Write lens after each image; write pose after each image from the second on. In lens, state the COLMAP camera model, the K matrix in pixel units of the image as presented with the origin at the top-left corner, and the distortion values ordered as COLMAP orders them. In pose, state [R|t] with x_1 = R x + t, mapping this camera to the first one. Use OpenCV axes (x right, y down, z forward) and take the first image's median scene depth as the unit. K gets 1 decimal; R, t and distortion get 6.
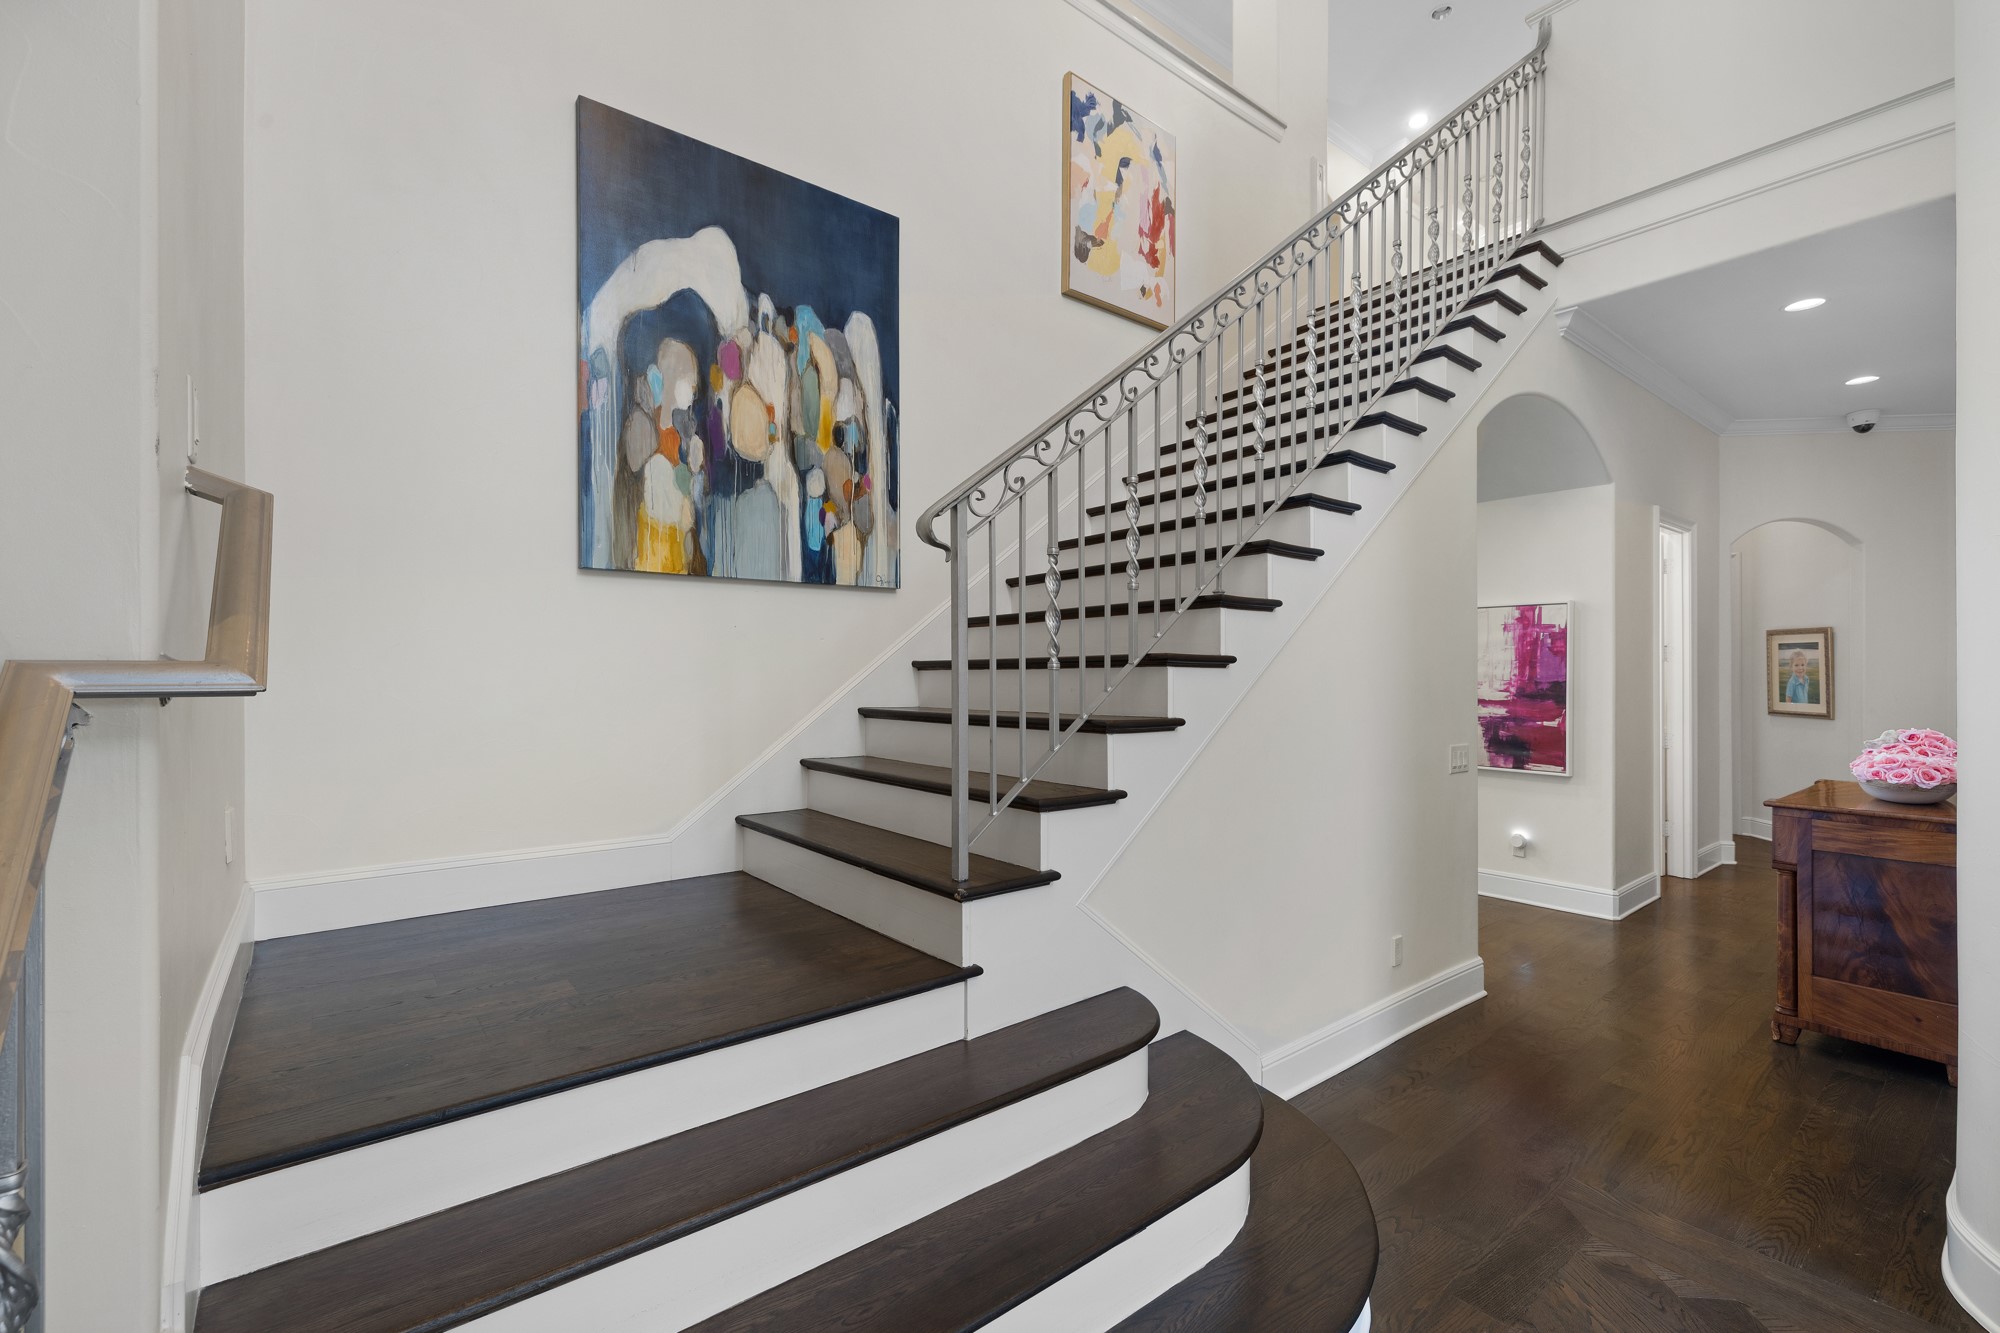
lens RADIAL K [[839.4, 0, 950.9], [0, 839.4, 681.6], [0, 0, 1]] dist [0.001875, -0.001711]
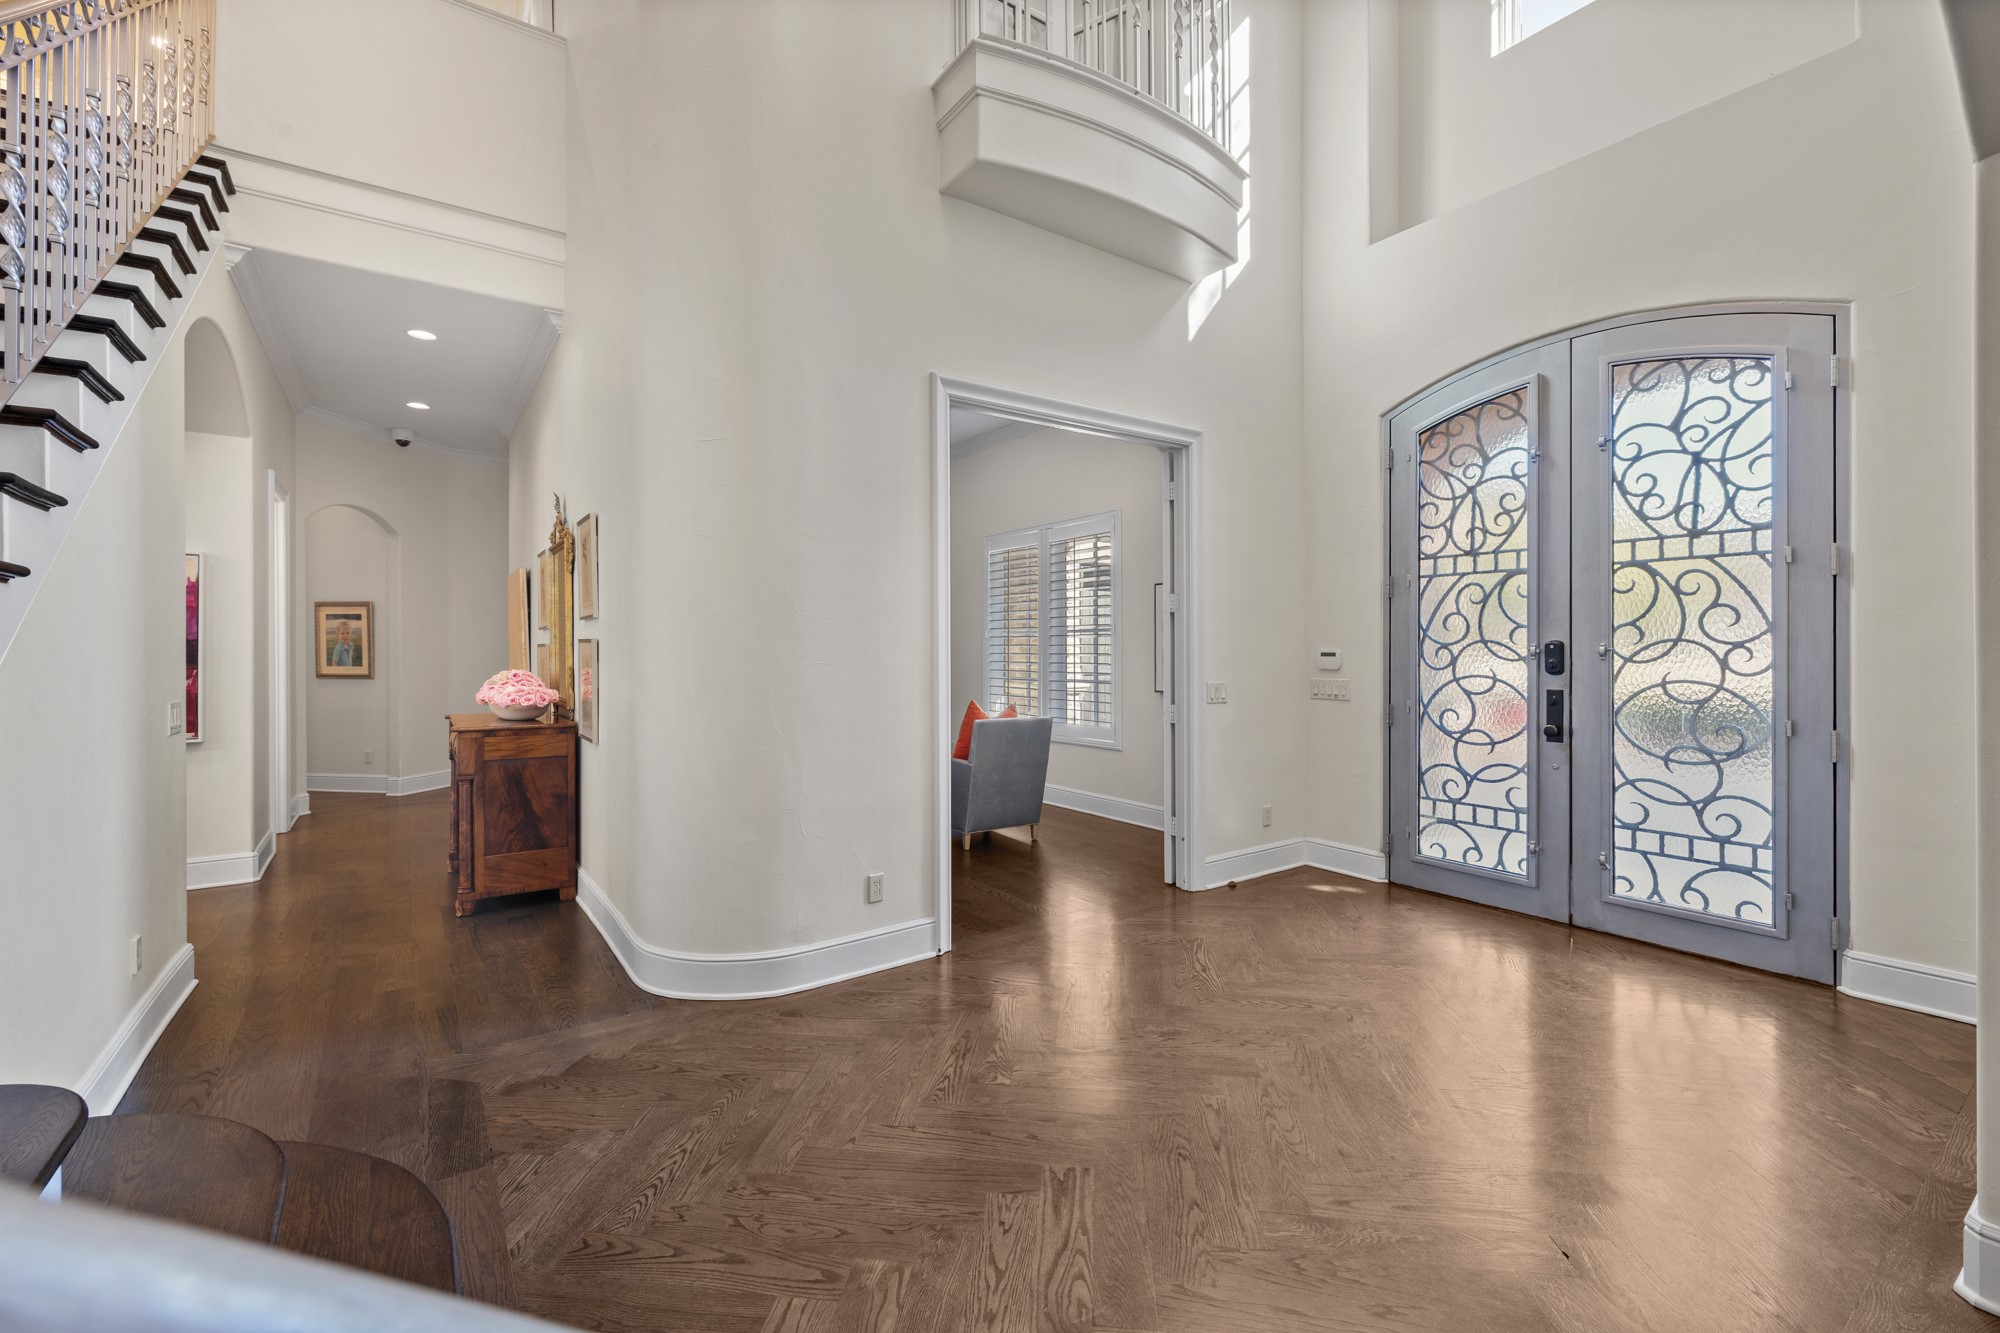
lens RADIAL K [[839.4, 0, 997.8], [0, 839.4, 654.4], [0, 0, 1]] dist [0.001875, -0.001711]
pose [[0.039702, -0.002569, 0.999208, -0.196118], [0.010701, 0.999940, 0.002145, 0.030349], [-0.999154, 0.010608, 0.039727, 0.107501]]
